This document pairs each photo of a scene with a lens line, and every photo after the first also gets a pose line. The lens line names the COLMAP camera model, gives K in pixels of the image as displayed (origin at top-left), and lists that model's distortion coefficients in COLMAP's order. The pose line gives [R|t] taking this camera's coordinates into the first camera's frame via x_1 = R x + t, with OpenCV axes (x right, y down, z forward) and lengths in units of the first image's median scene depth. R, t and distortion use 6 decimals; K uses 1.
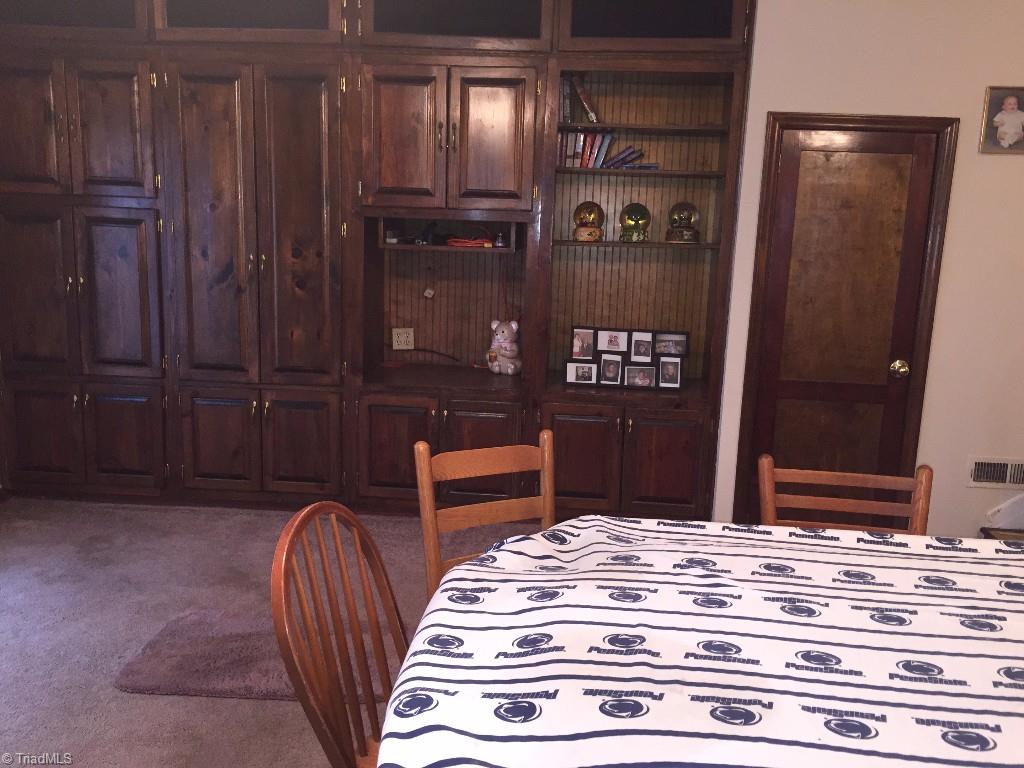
lens RADIAL K [[885.6, 0, 512.1], [0, 885.6, 378.2], [0, 0, 1]] dist [0.107033, -0.152515]
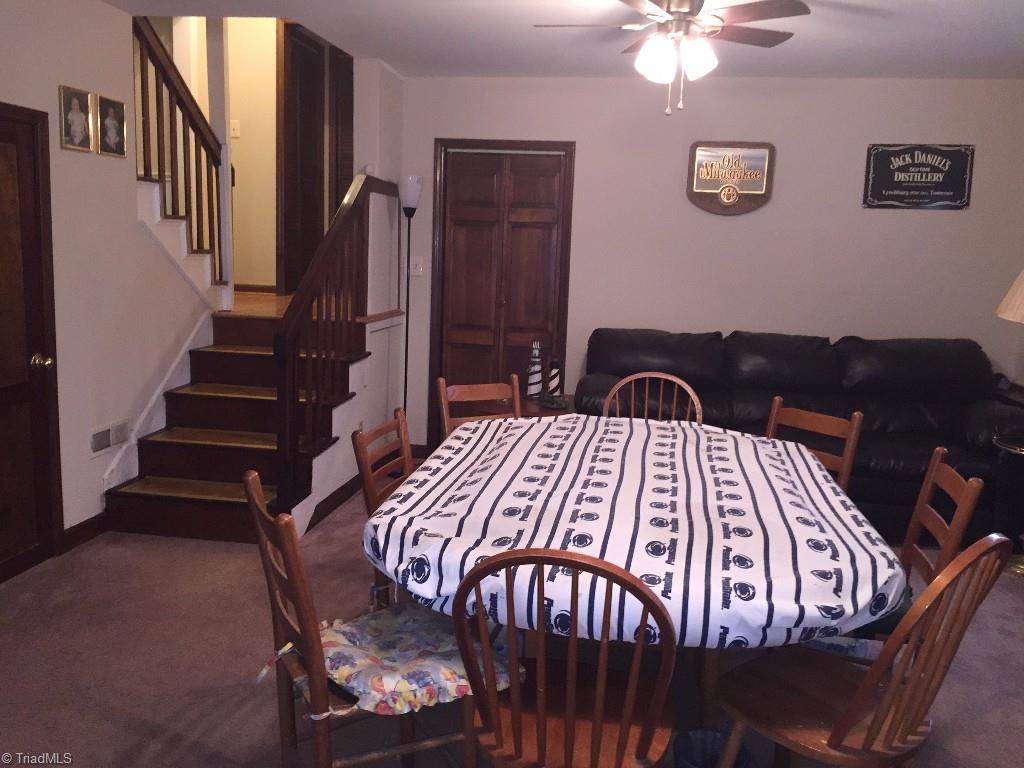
lens RADIAL K [[885.6, 0, 512.1], [0, 885.6, 378.2], [0, 0, 1]] dist [0.107033, -0.152515]
pose [[0.070464, -0.190926, 0.979072, -0.534172], [0.137660, 0.973982, 0.180026, -0.105911], [-0.987970, 0.122094, 0.094913, 0.416205]]
